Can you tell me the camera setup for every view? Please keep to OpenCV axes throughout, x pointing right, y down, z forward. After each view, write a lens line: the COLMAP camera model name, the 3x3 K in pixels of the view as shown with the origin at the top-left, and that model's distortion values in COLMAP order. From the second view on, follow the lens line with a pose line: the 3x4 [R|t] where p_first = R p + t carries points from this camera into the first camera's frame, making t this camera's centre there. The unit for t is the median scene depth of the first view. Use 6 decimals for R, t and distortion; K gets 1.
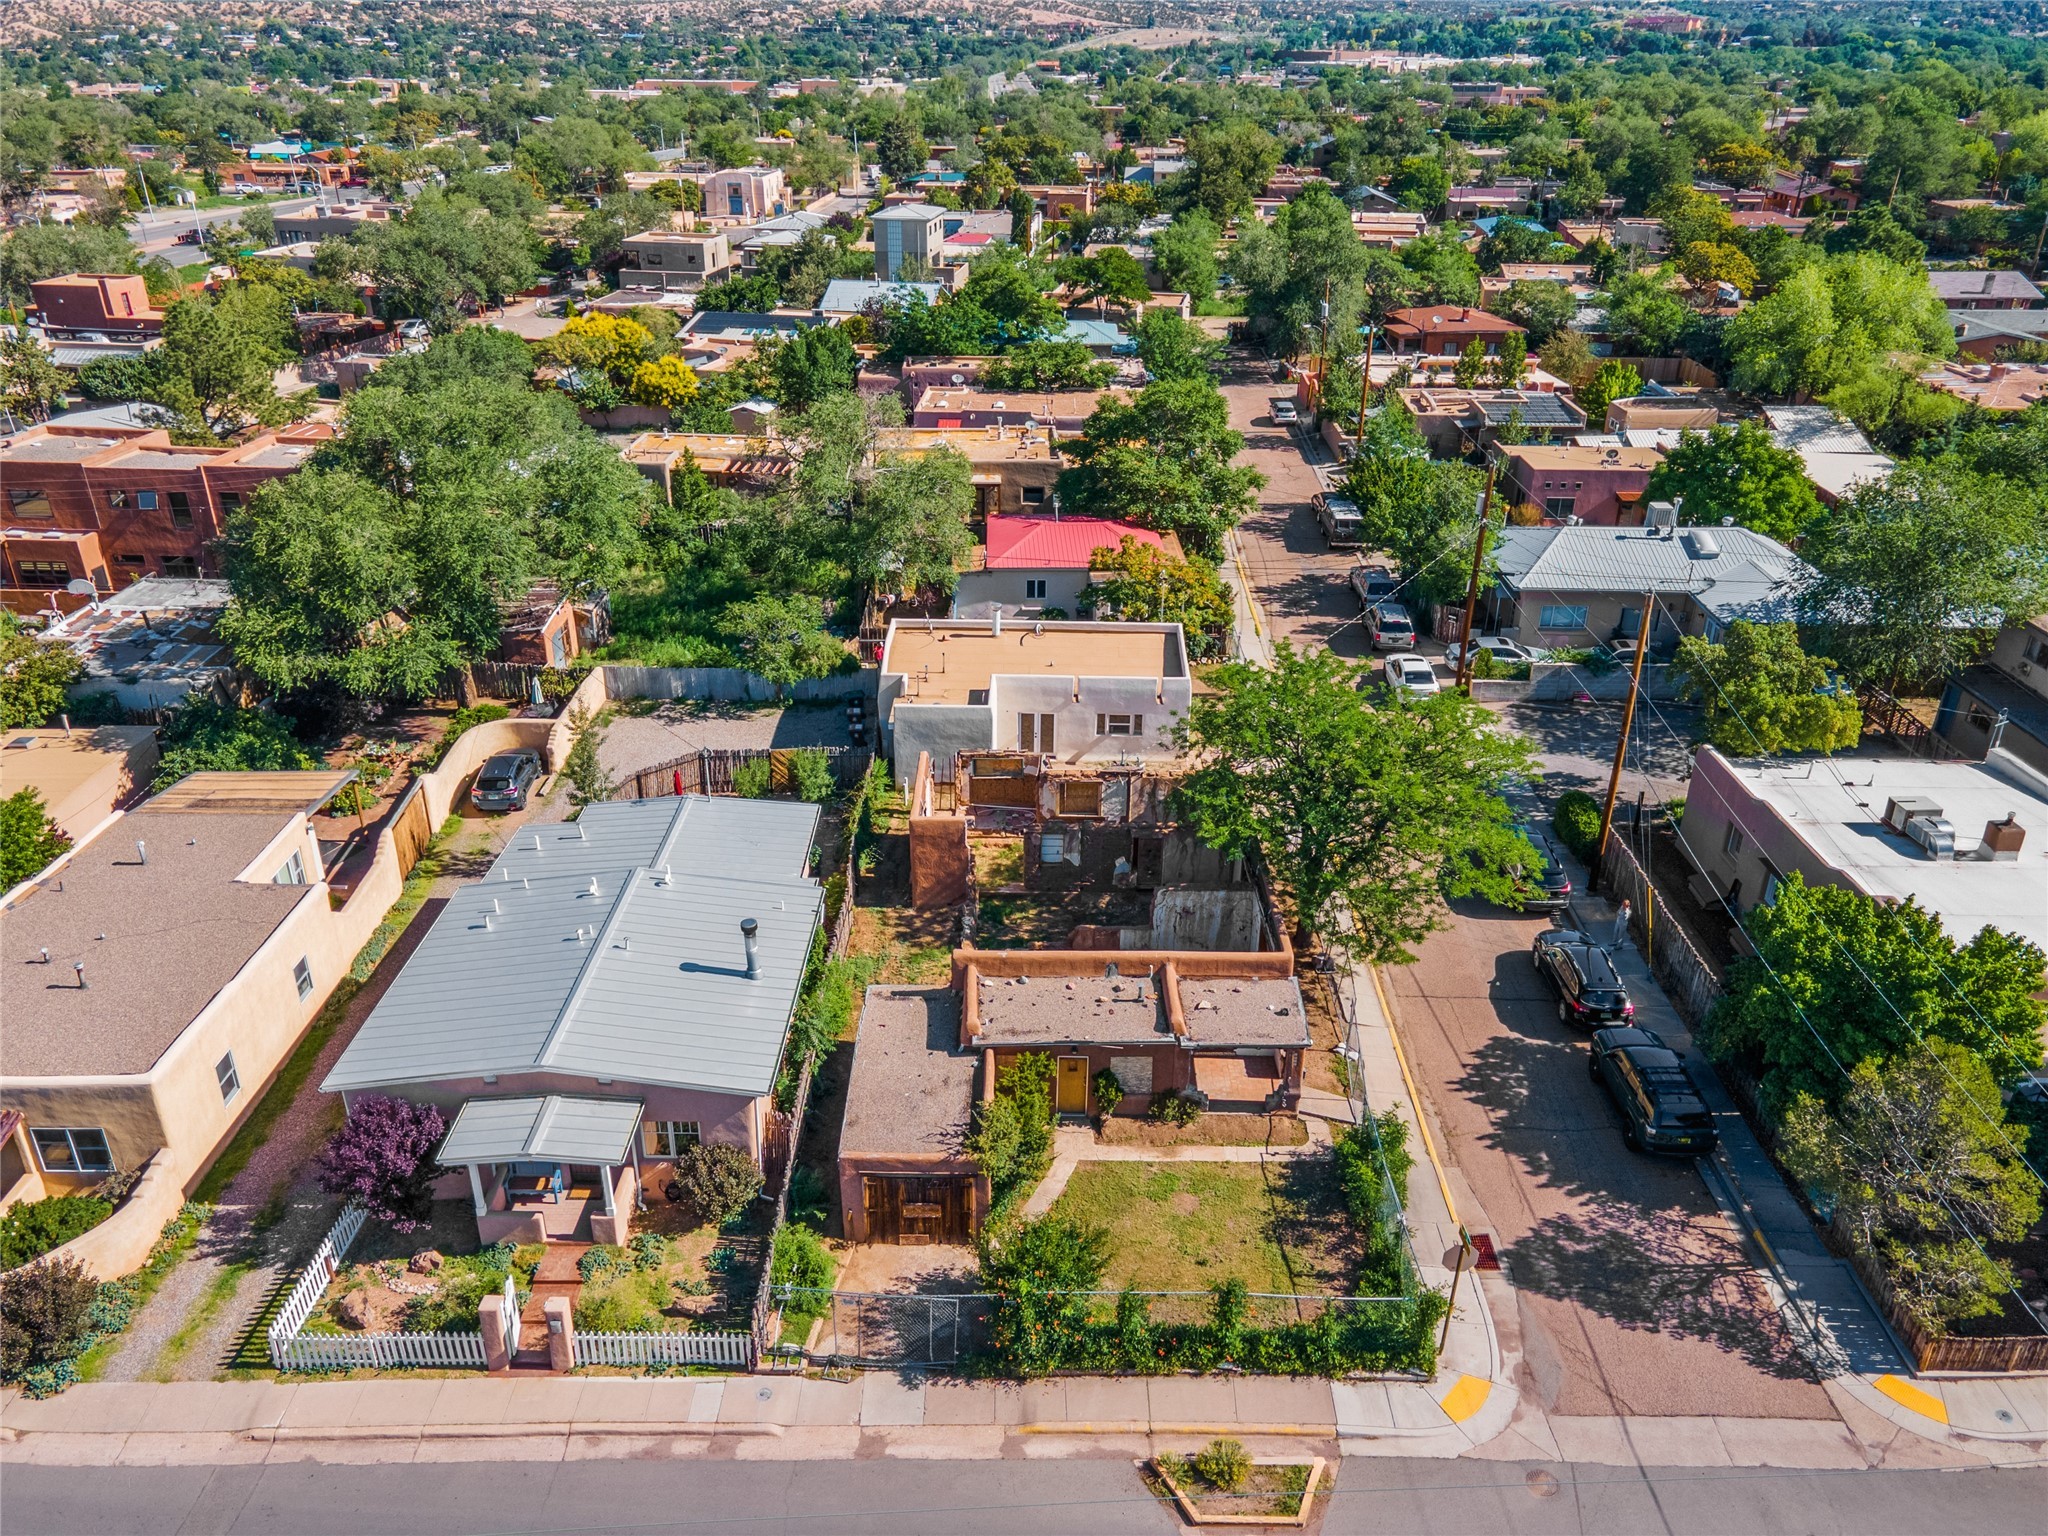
lens RADIAL K [[1468.6, 0, 1024.0], [0, 1468.6, 768.0], [0, 0, 1]] dist [0.063941, 0.001902]
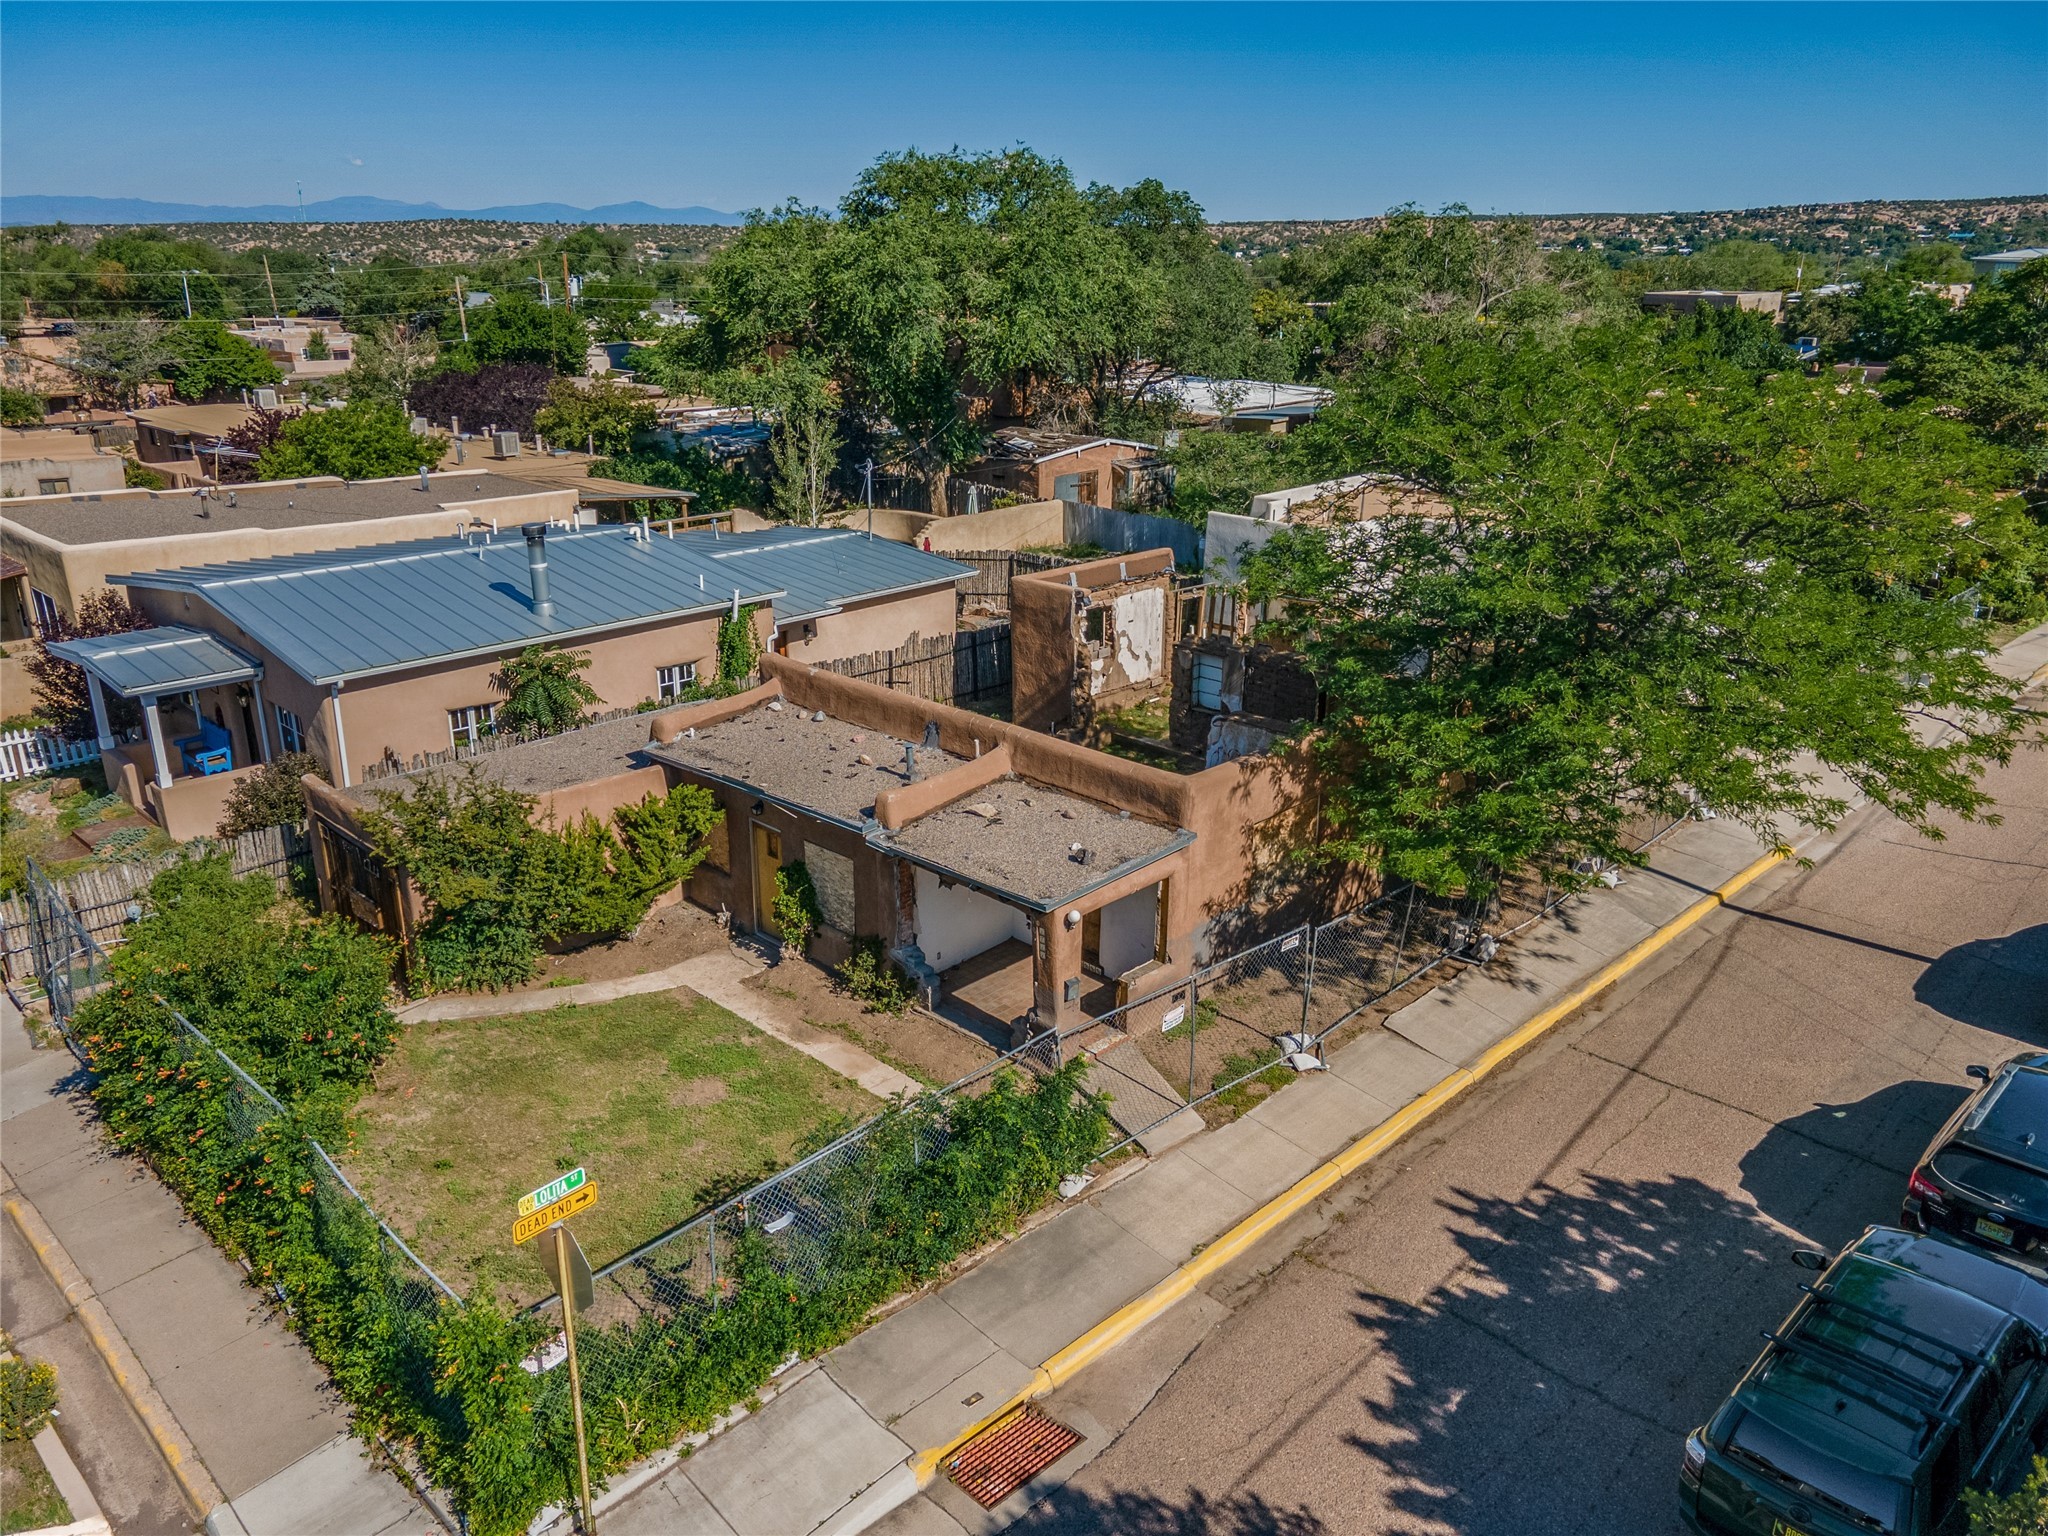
lens RADIAL K [[1468.6, 0, 1024.0], [0, 1468.6, 768.0], [0, 0, 1]] dist [0.063941, 0.001902]
pose [[0.721841, 0.226526, -0.653936, 0.470136], [-0.303502, 0.952818, -0.004958, 0.146102], [0.621958, 0.202050, 0.756534, 0.619937]]
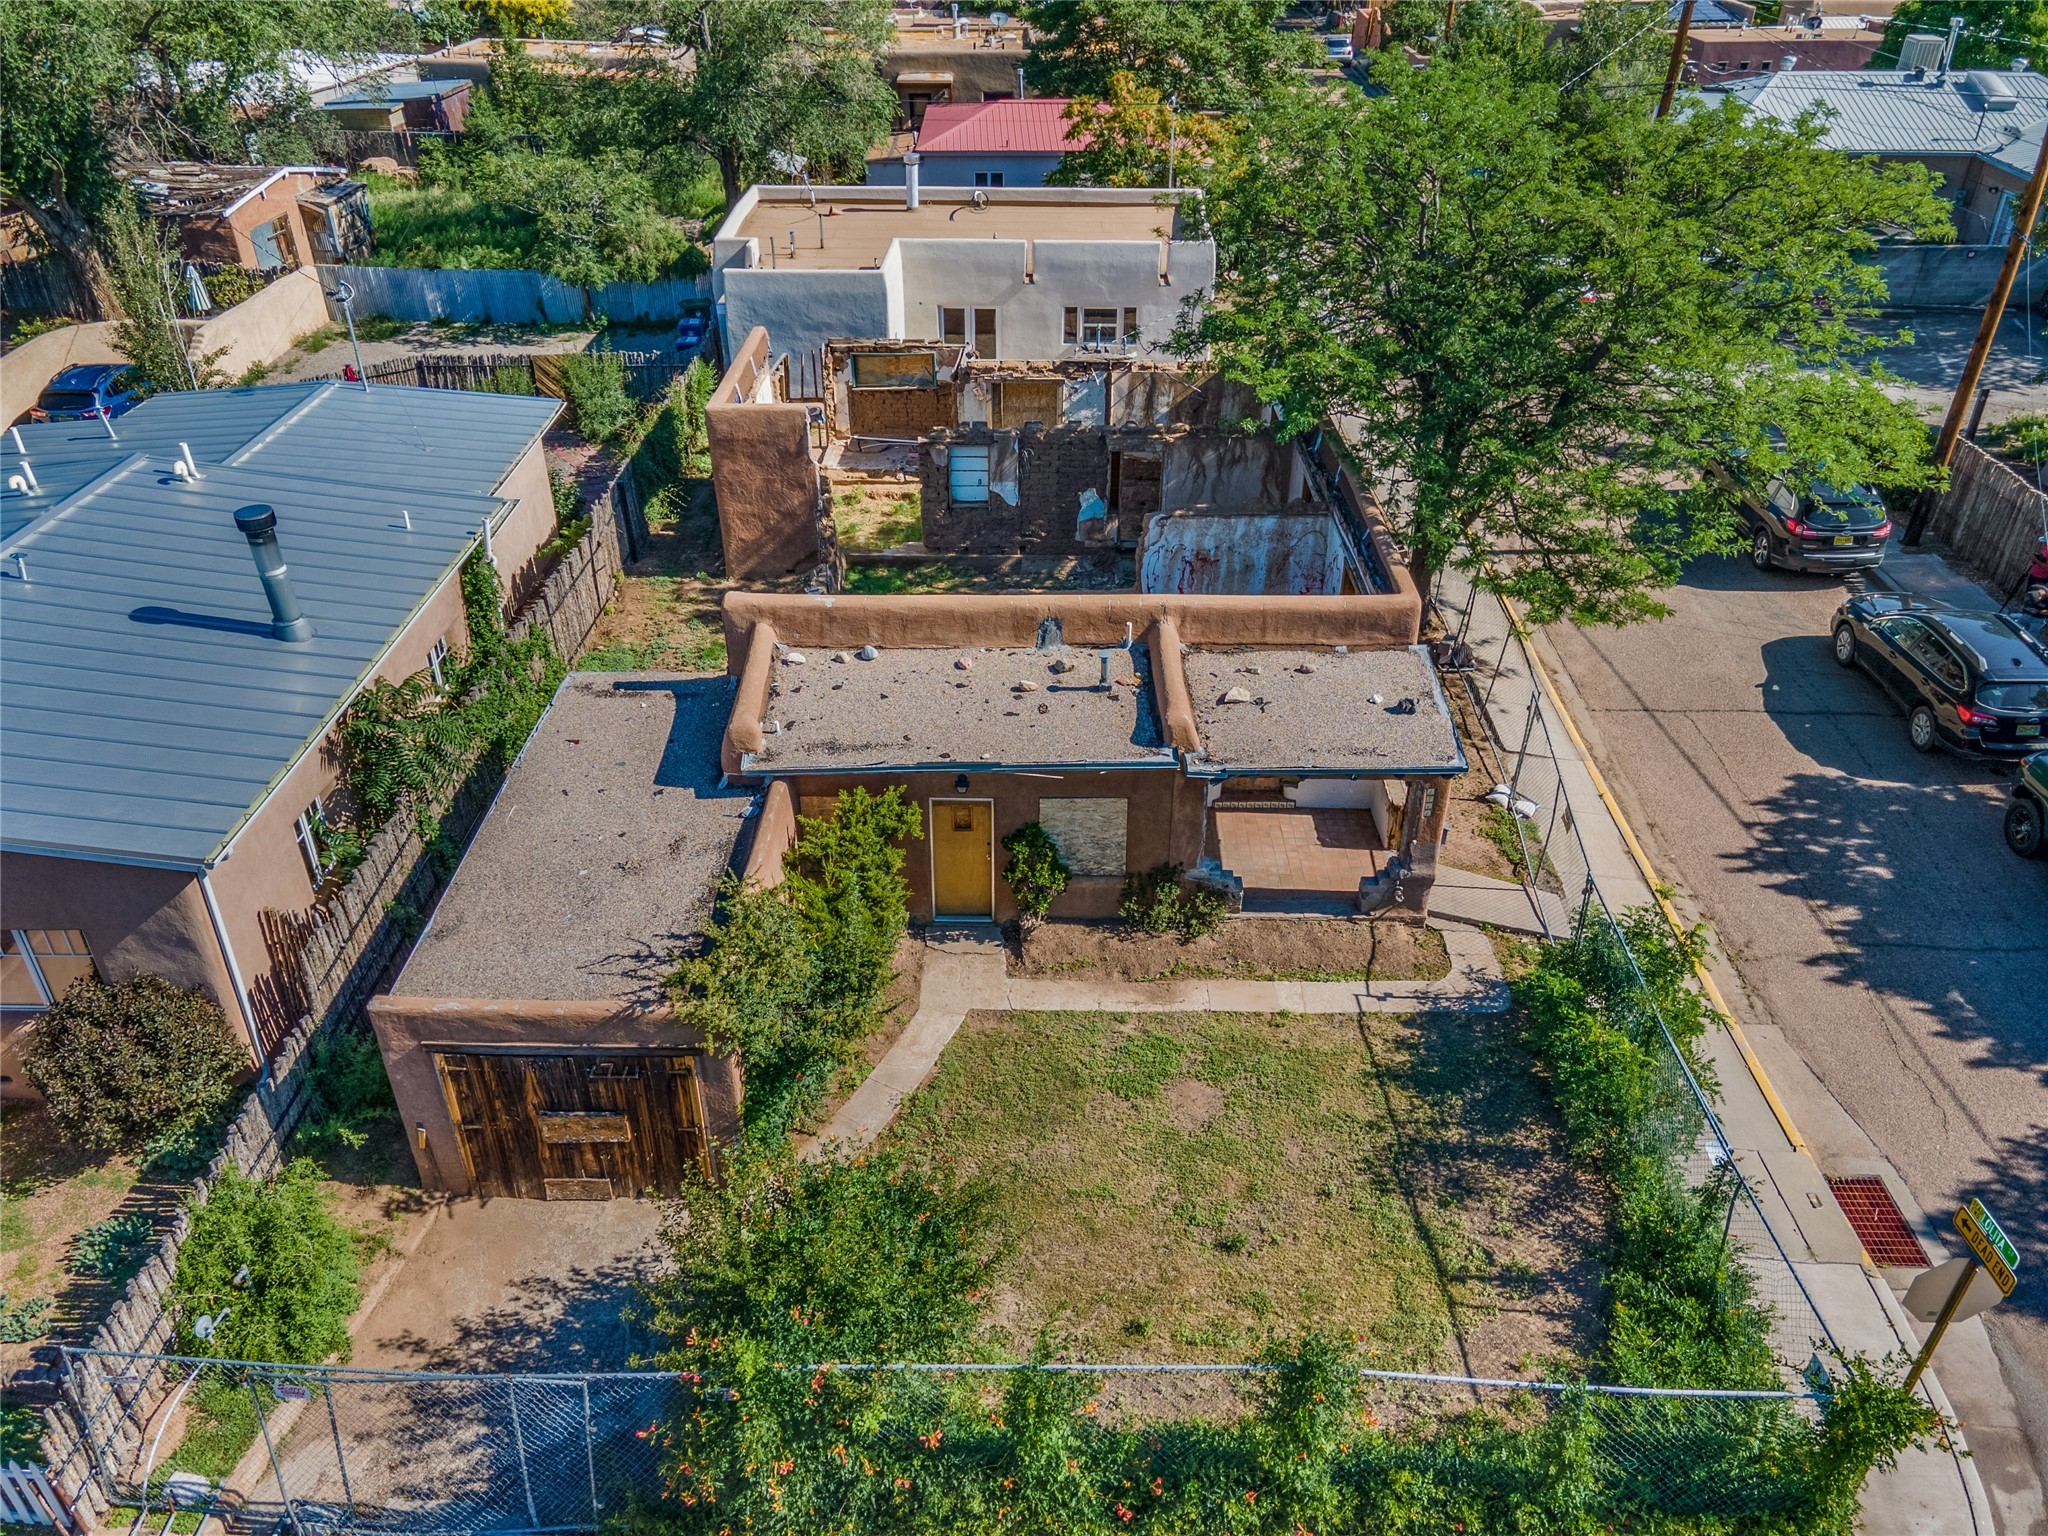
lens RADIAL K [[1468.6, 0, 1024.0], [0, 1468.6, 768.0], [0, 0, 1]] dist [0.063941, 0.001902]
pose [[0.999931, -0.002523, -0.011485, 0.058663], [0.003767, 0.993957, 0.109702, 0.132640], [0.011139, -0.109738, 0.993898, 0.523425]]
